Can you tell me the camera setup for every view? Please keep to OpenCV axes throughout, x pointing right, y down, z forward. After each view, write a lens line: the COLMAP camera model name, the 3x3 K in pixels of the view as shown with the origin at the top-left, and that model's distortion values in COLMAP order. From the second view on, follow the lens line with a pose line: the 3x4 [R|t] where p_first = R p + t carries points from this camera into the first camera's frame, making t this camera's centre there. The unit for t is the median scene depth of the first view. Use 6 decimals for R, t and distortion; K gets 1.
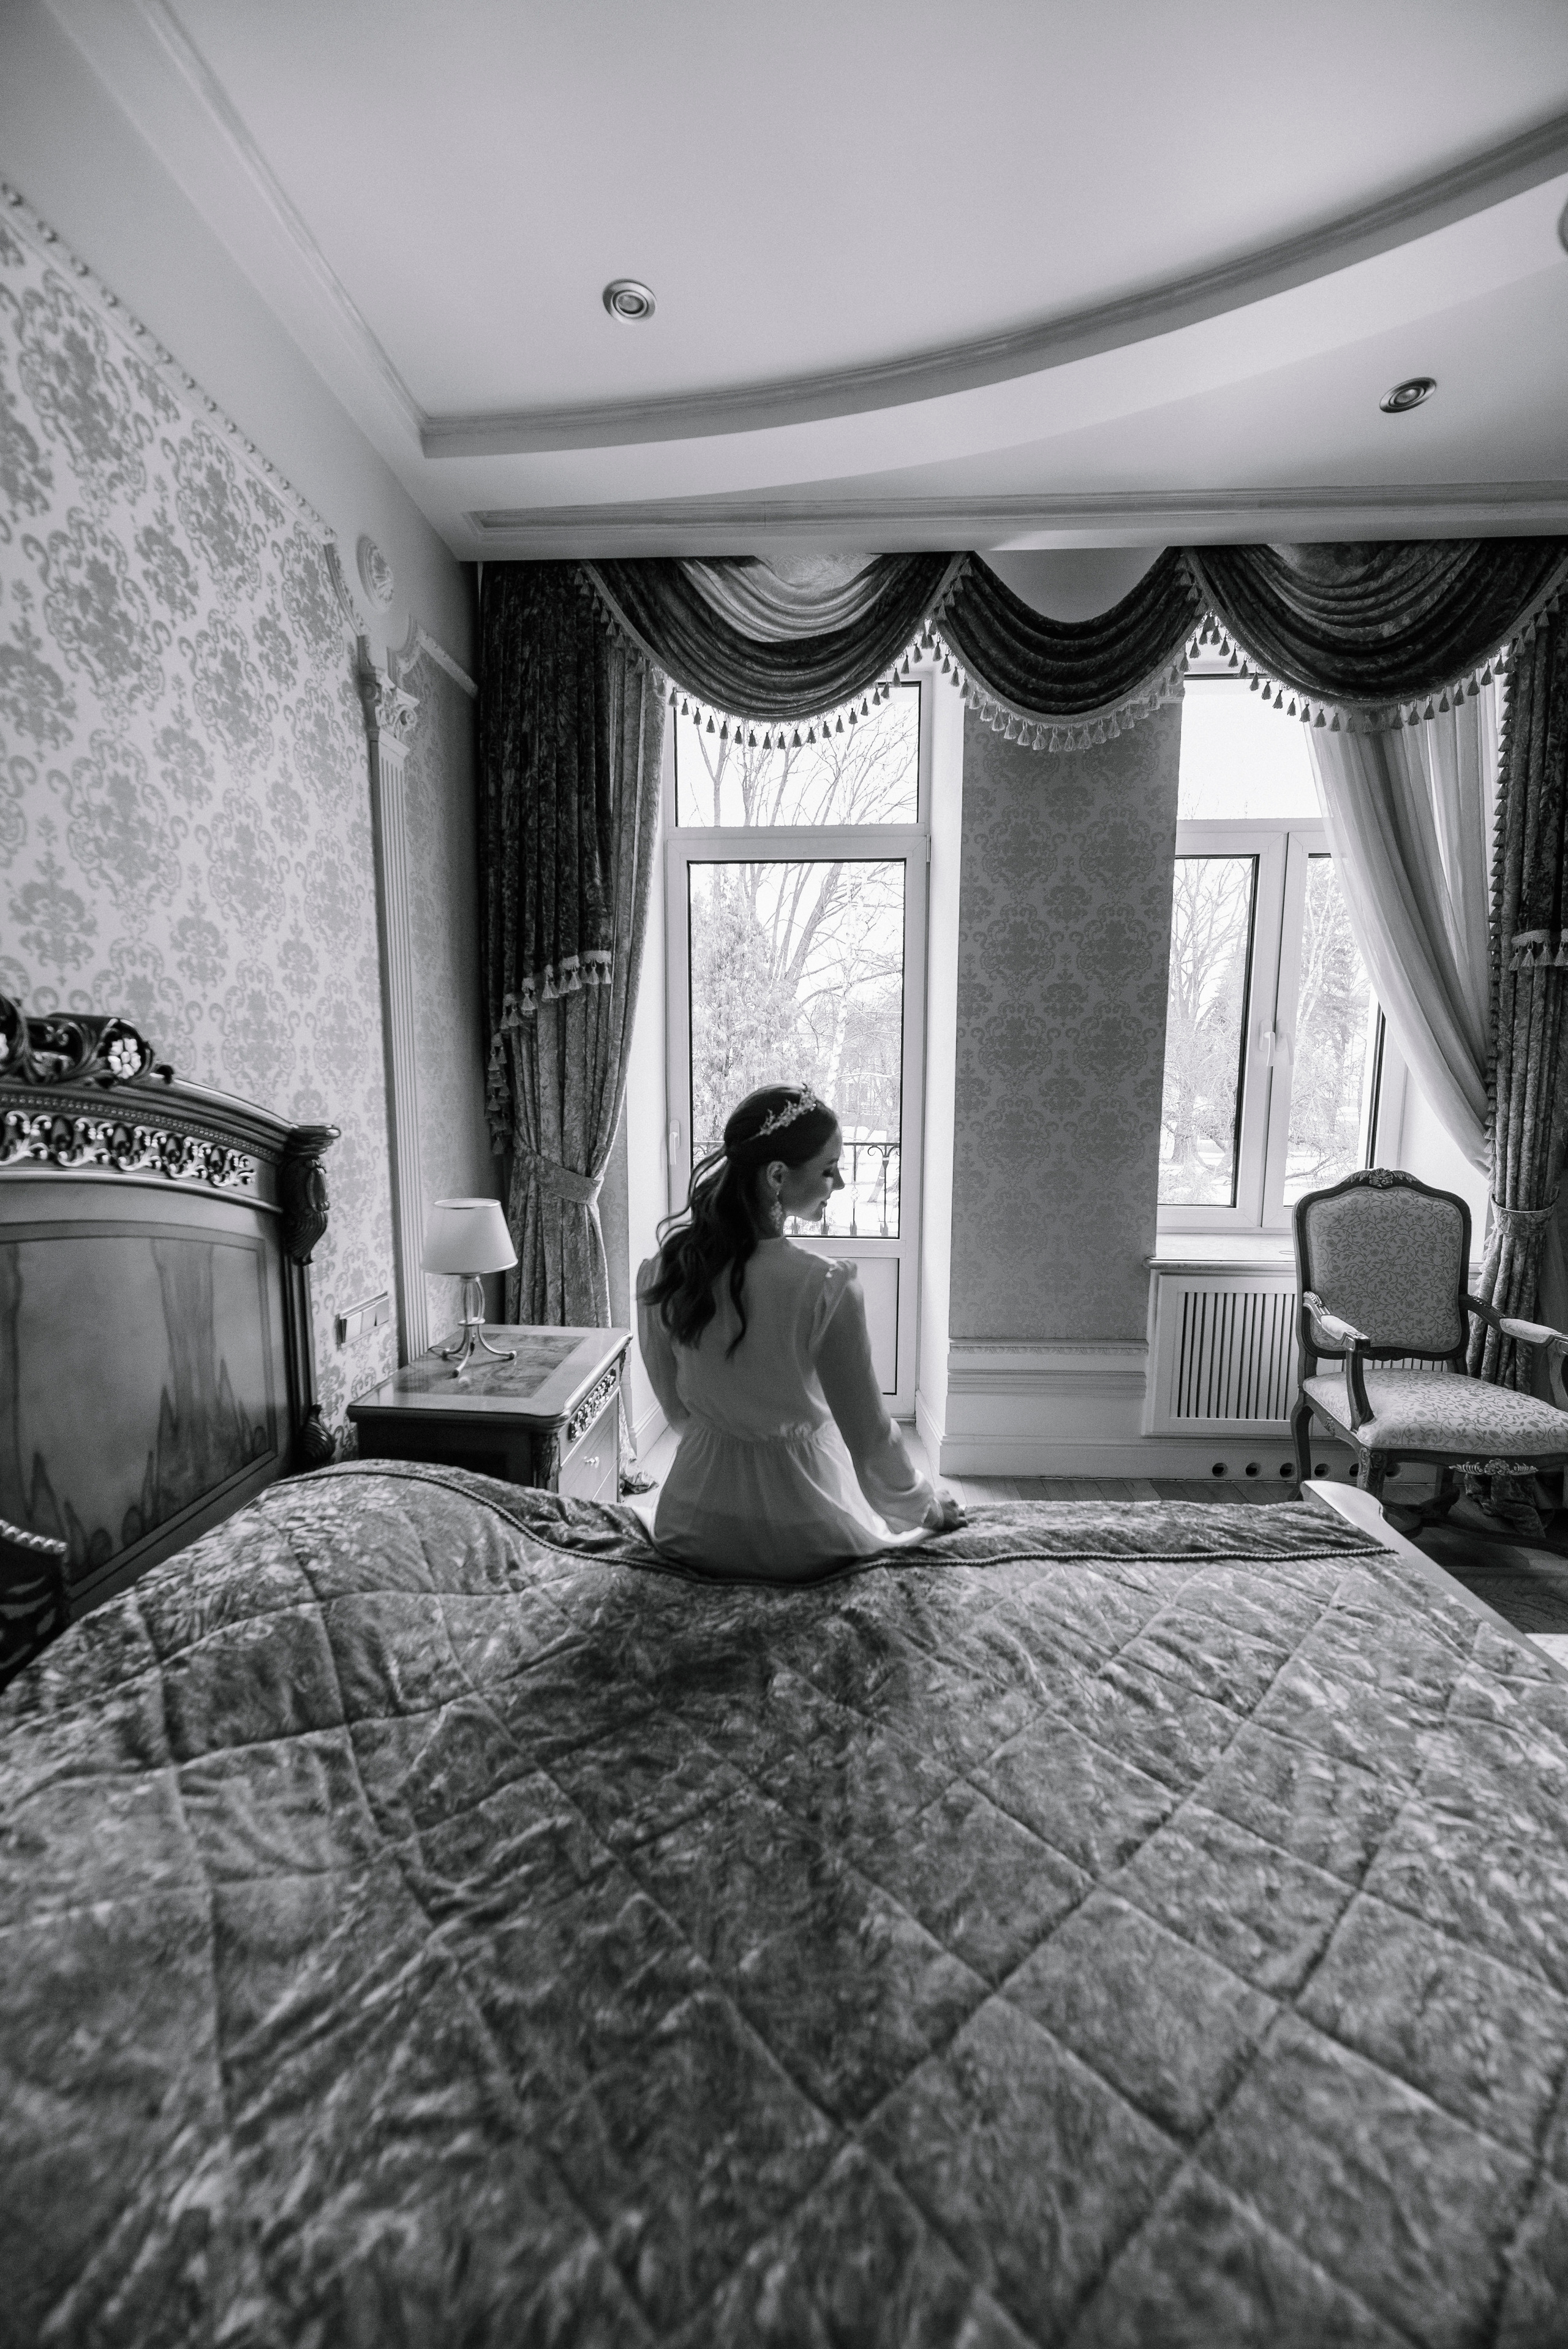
lens RADIAL K [[934.1, 0, 785.1], [0, 934.1, 1185.7], [0, 0, 1]] dist [0.001360, -0.000167]
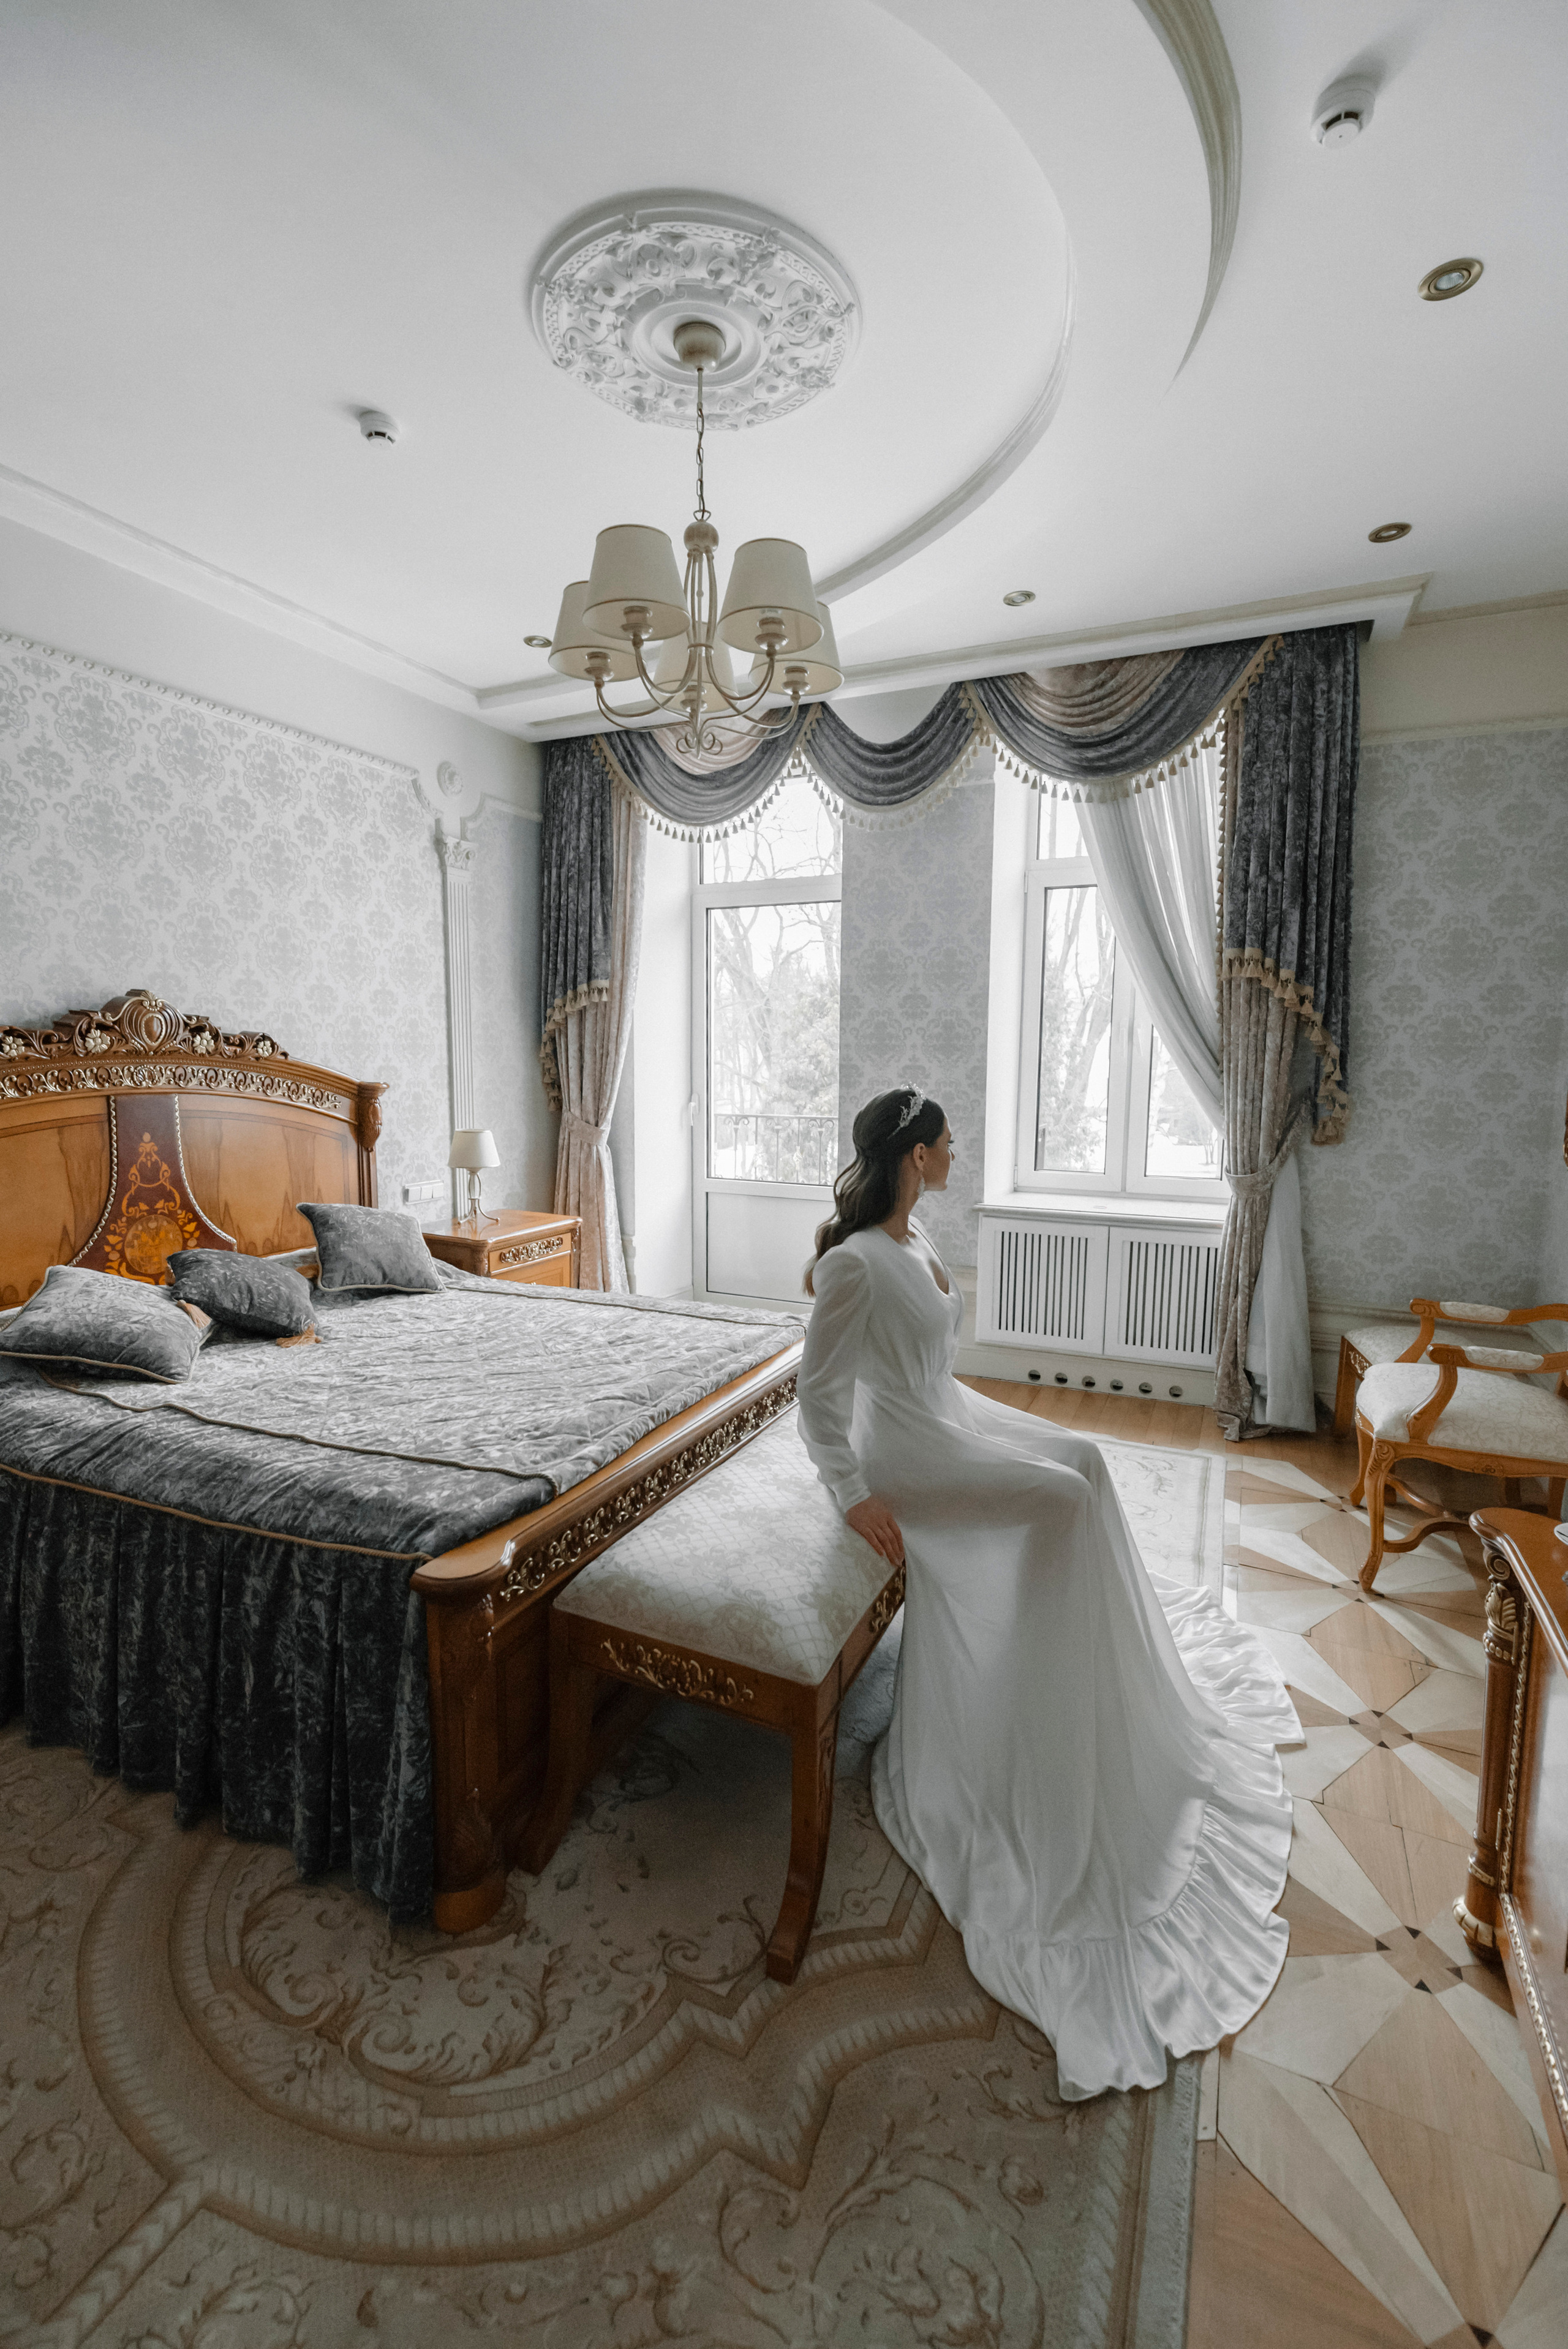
lens RADIAL K [[1008.3, 0, 775.4], [0, 1008.3, 1181.3], [0, 0, 1]] dist [0.001884, 0.000112]
pose [[0.929992, 0.049977, -0.364167, 0.733758], [-0.051605, 0.998654, 0.005265, 0.061627], [0.363939, 0.013897, 0.931319, -0.472023]]
